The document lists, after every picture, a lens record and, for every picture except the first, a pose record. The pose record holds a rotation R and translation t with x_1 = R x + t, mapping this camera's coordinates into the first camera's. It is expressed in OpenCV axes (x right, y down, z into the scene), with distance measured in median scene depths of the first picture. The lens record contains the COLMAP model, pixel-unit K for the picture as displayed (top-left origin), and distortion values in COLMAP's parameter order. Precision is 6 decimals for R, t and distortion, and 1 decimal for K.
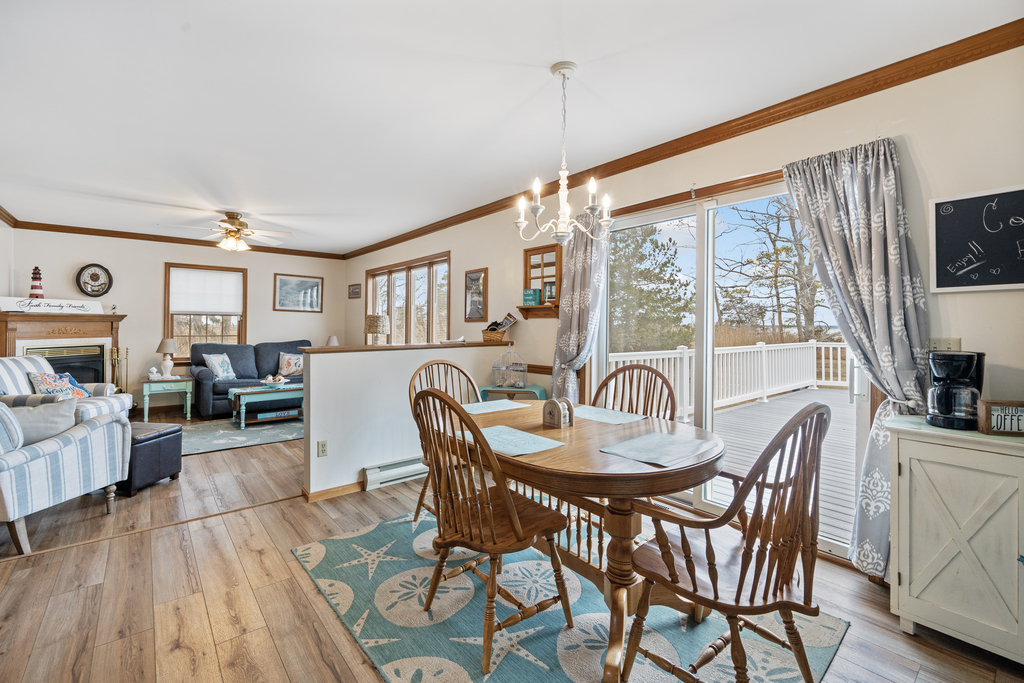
lens RADIAL K [[457.1, 0, 509.7], [0, 457.1, 323.8], [0, 0, 1]] dist [-0.003362, -0.000024]
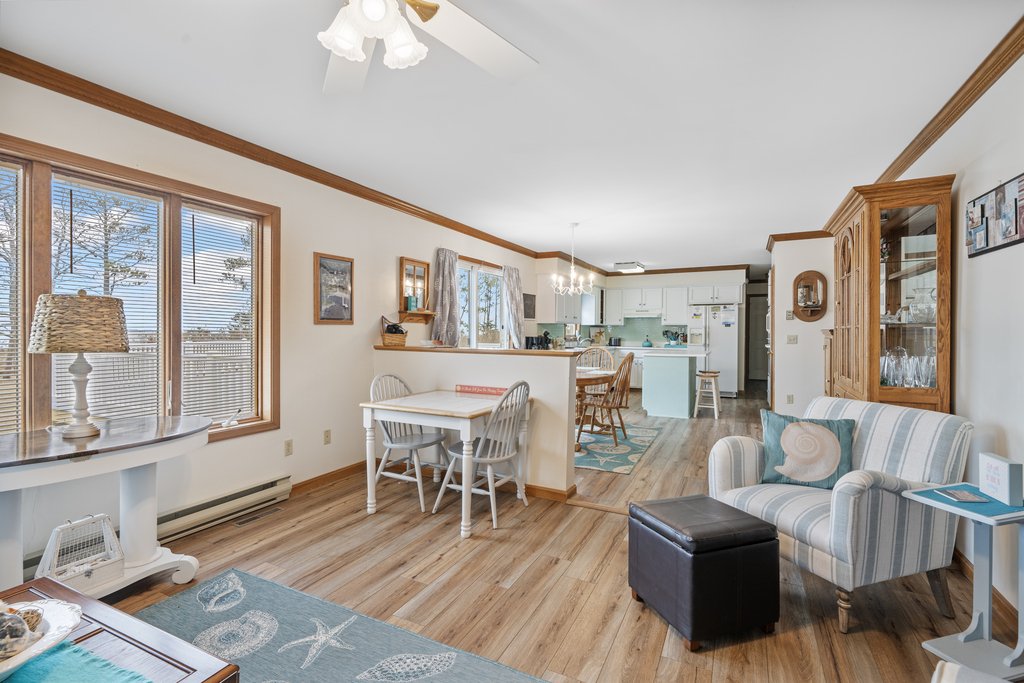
lens RADIAL K [[481.2, 0, 507.6], [0, 481.2, 336.4], [0, 0, 1]] dist [0.014168, 0.000340]
pose [[-0.425874, -0.016037, 0.904640, -0.764236], [-0.006575, 0.999871, 0.014630, 0.001975], [-0.904759, 0.000283, -0.425925, 0.888976]]
